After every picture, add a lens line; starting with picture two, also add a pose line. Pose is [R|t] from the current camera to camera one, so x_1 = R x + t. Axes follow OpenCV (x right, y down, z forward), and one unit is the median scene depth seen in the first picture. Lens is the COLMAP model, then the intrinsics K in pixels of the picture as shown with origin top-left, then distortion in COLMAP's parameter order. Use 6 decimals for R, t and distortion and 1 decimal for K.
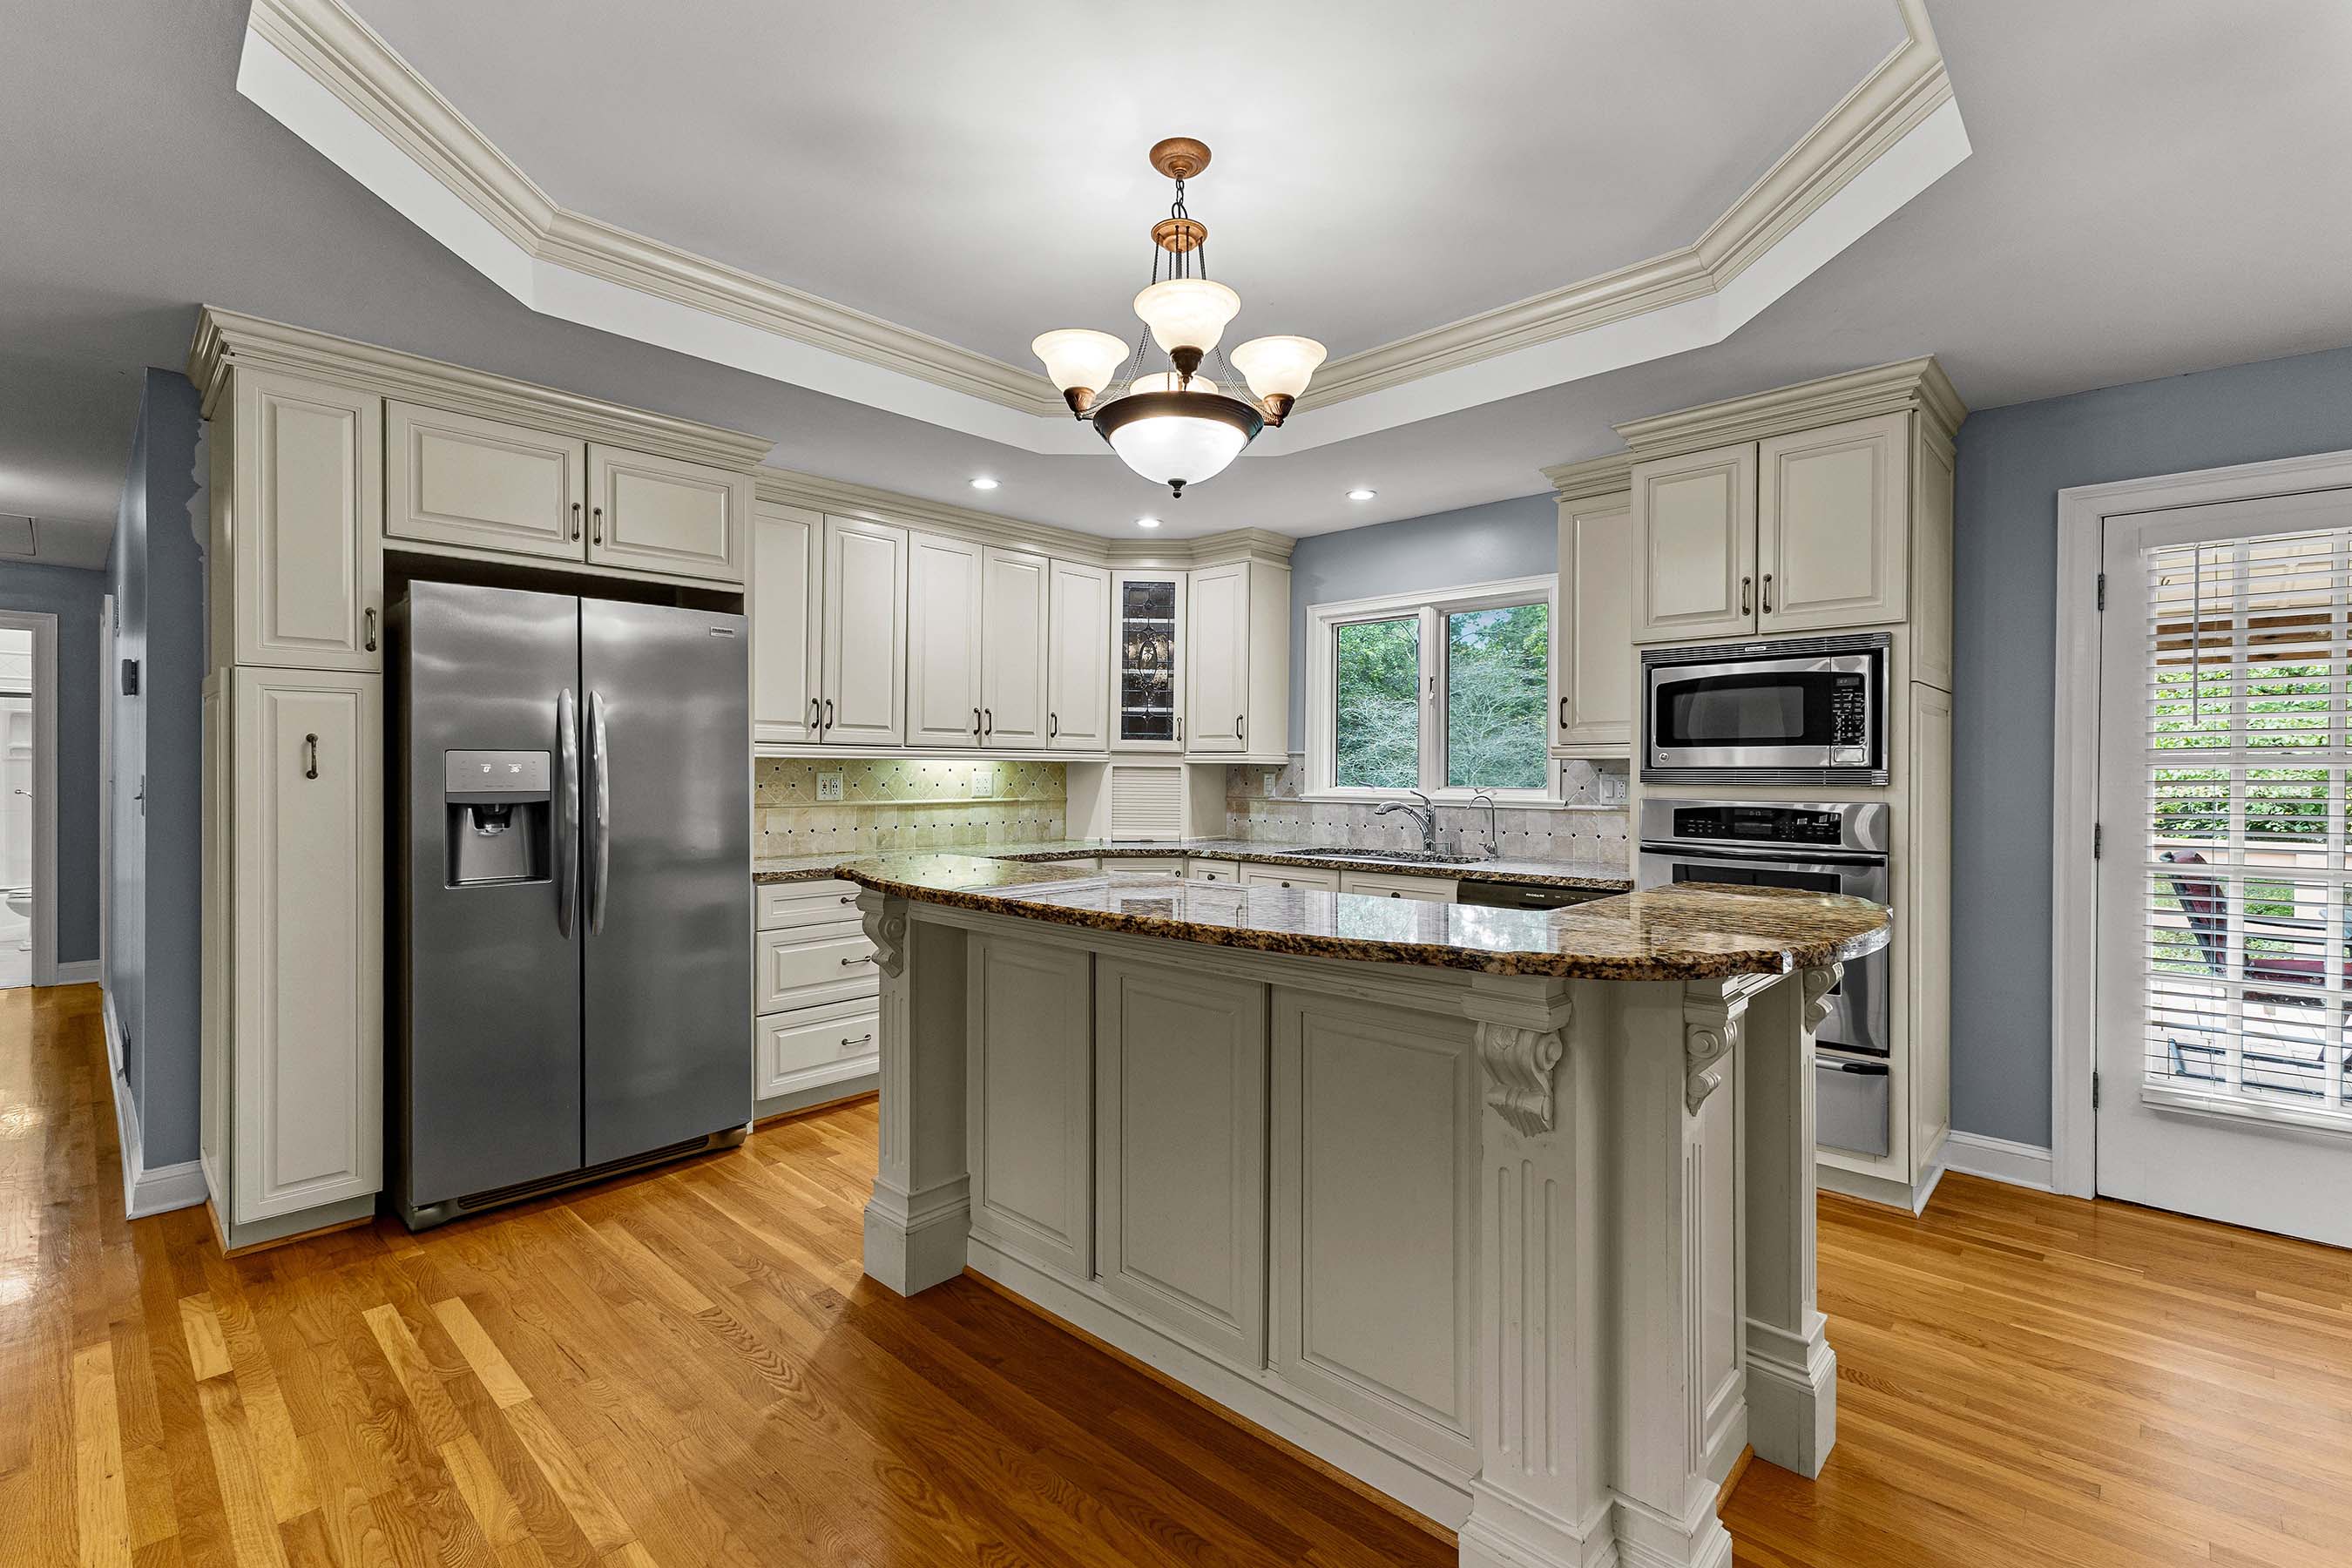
lens RADIAL K [[1043.3, 0, 1186.9], [0, 1043.3, 773.7], [0, 0, 1]] dist [0.009636, -0.000527]
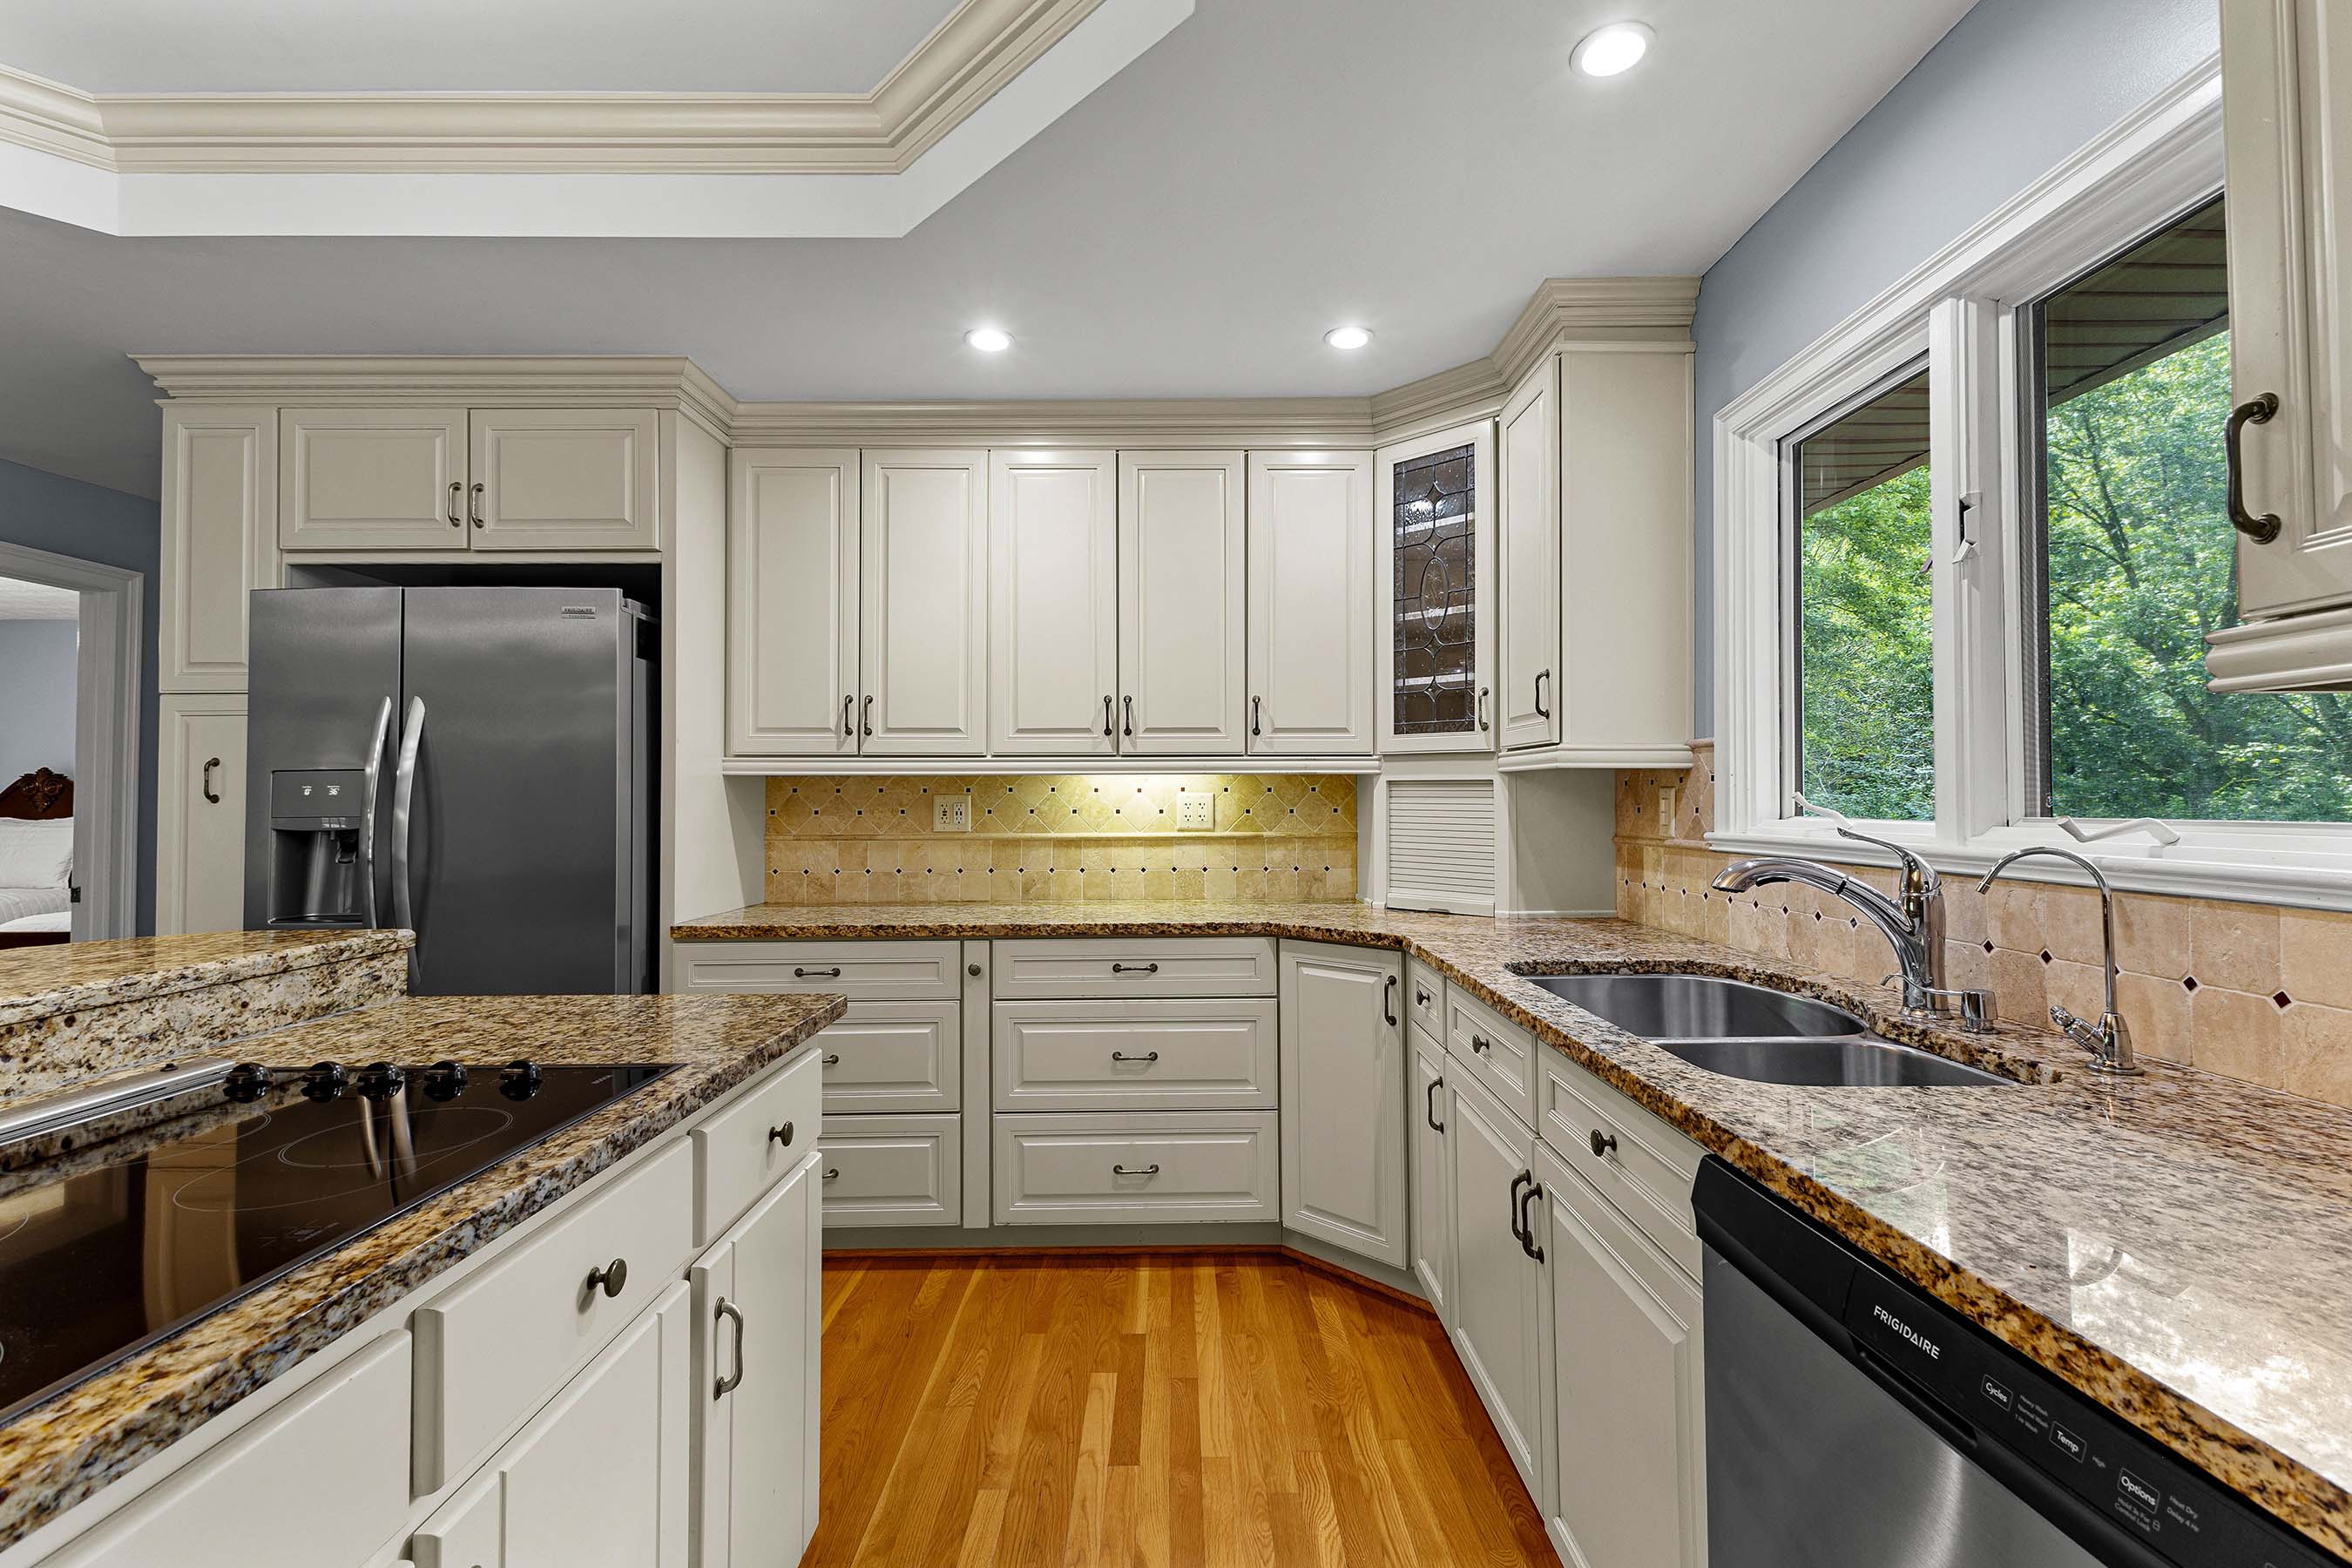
lens RADIAL K [[1027.2, 0, 1185.6], [0, 1027.2, 776.7], [0, 0, 1]] dist [0.008687, -0.000058]
pose [[0.691585, -0.024327, -0.721885, 0.430600], [0.004891, 0.999567, -0.028999, 0.011309], [0.722279, 0.016524, 0.691405, 0.831485]]
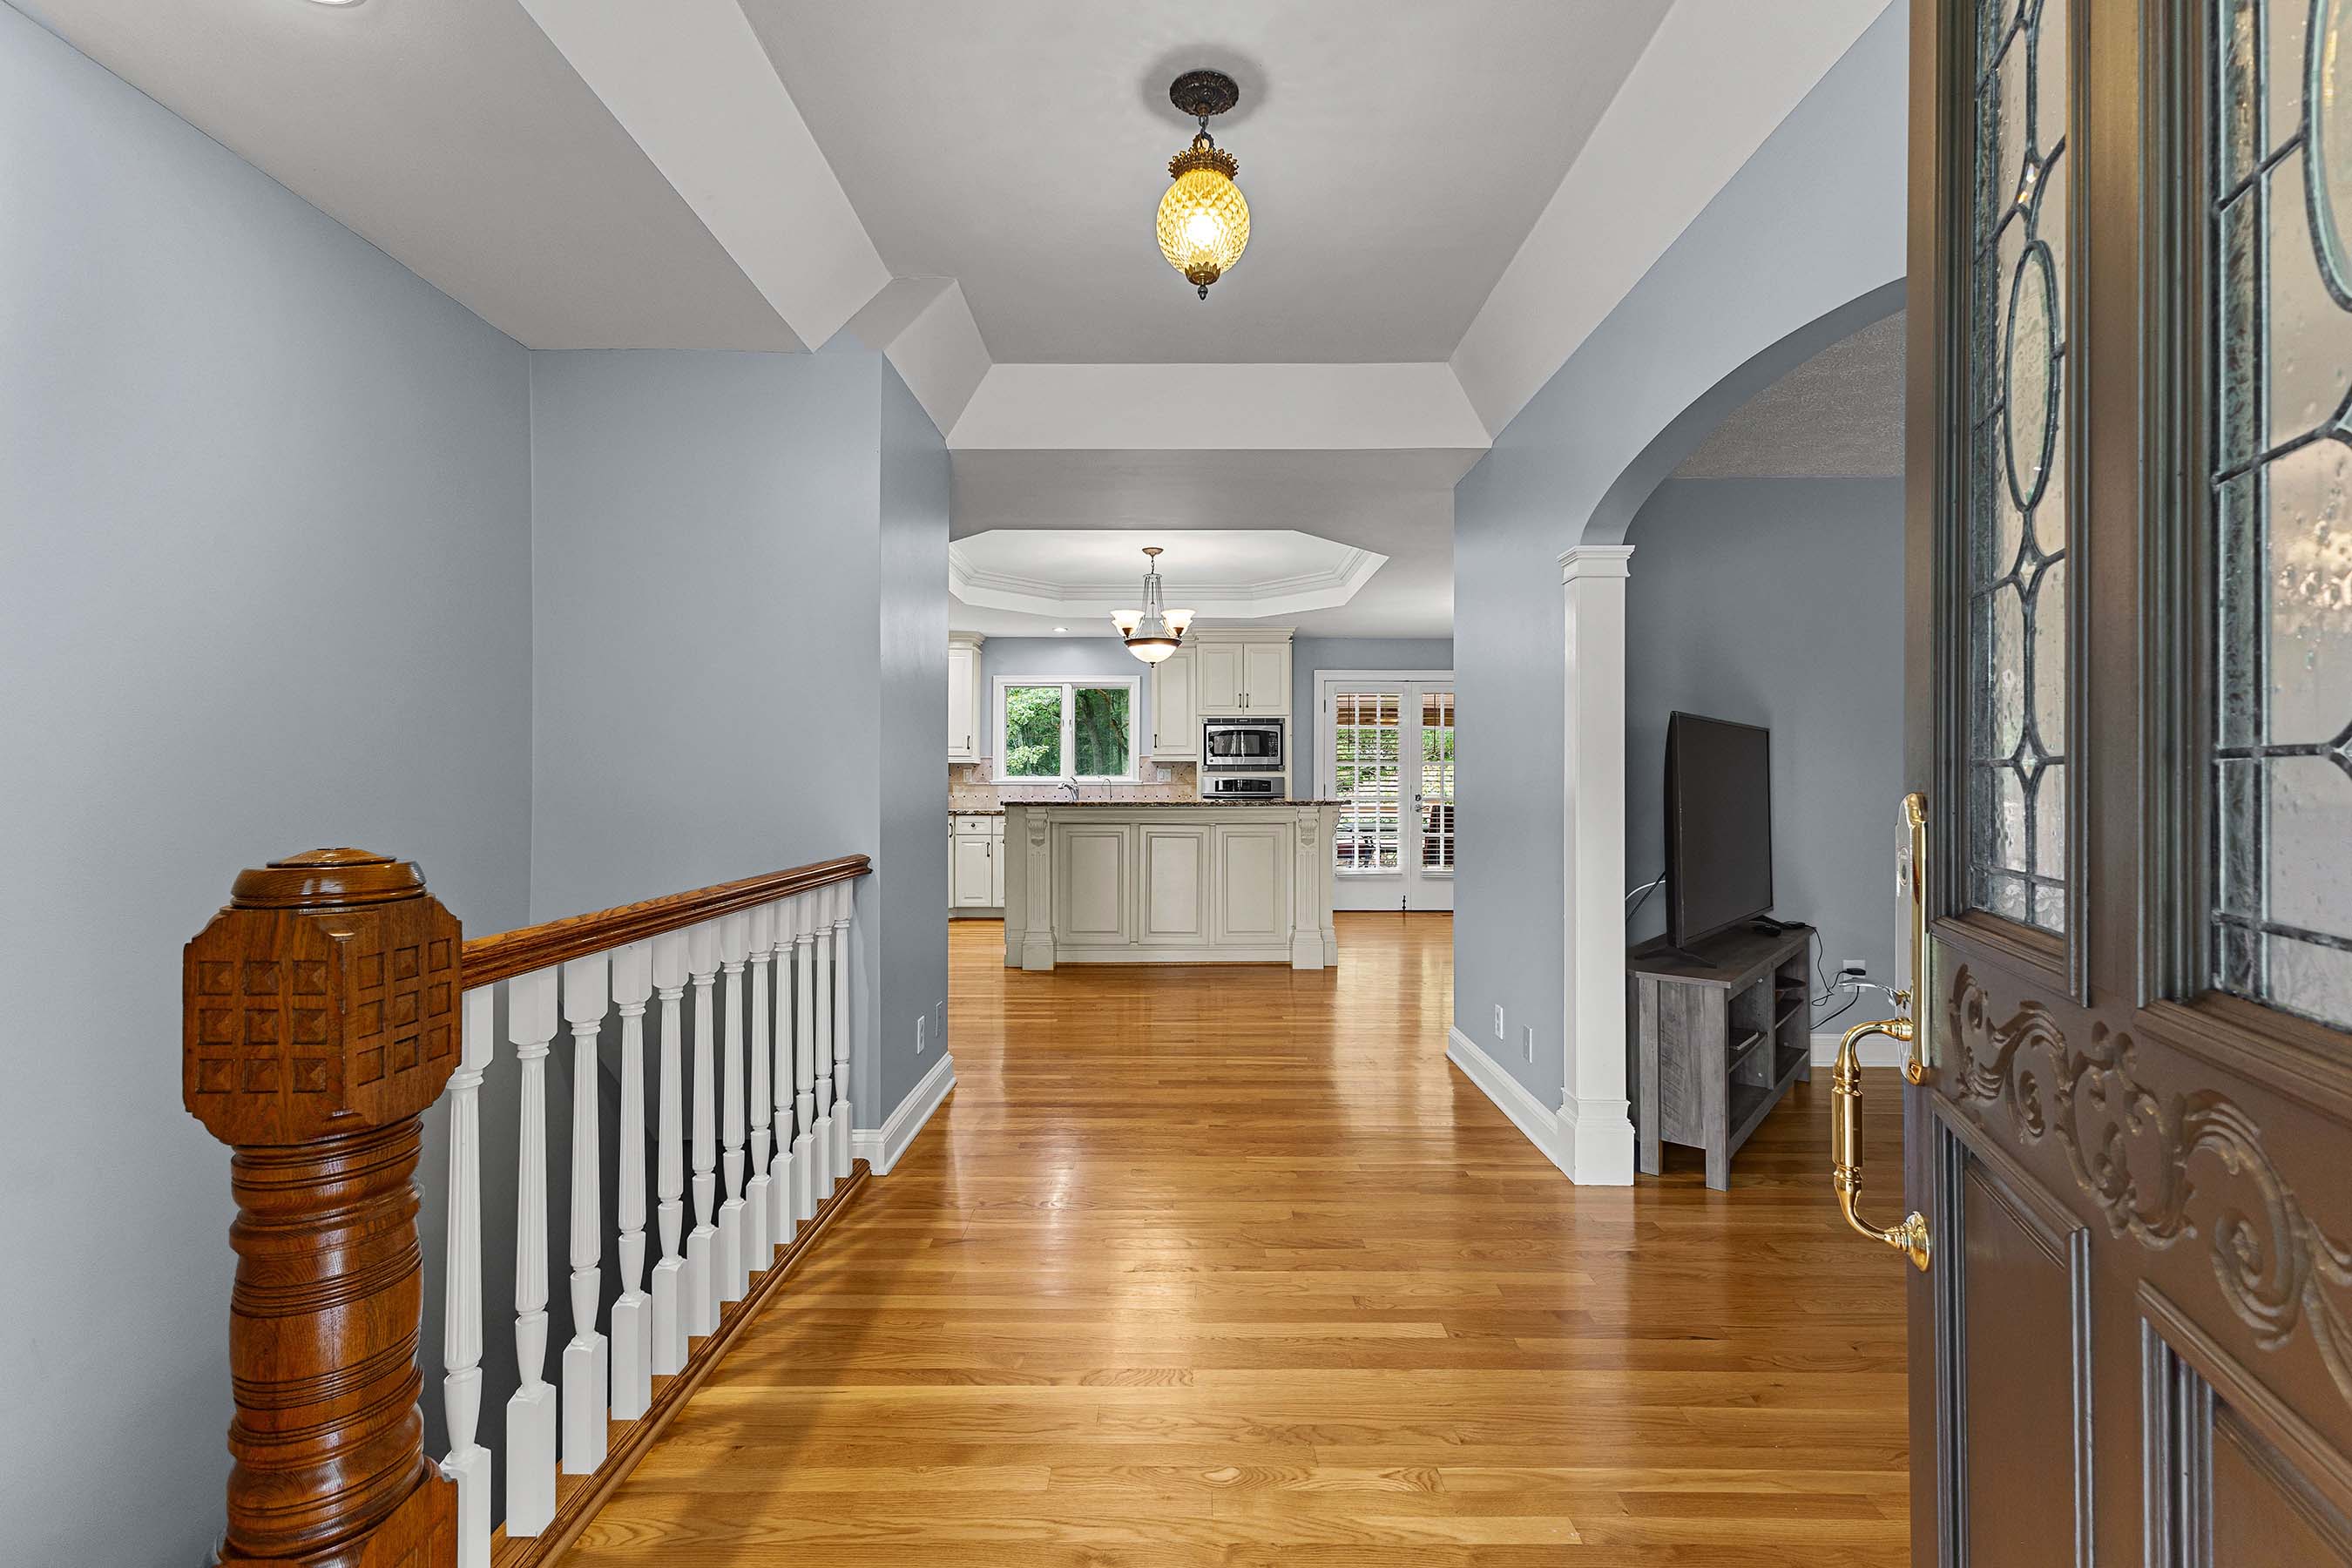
lens RADIAL K [[1027.2, 0, 1185.6], [0, 1027.2, 776.7], [0, 0, 1]] dist [0.008687, -0.000058]
pose [[0.725115, -0.001579, 0.688626, -1.351543], [0.004740, 0.999985, -0.002698, 0.031119], [-0.688611, 0.005221, 0.725112, -0.796358]]
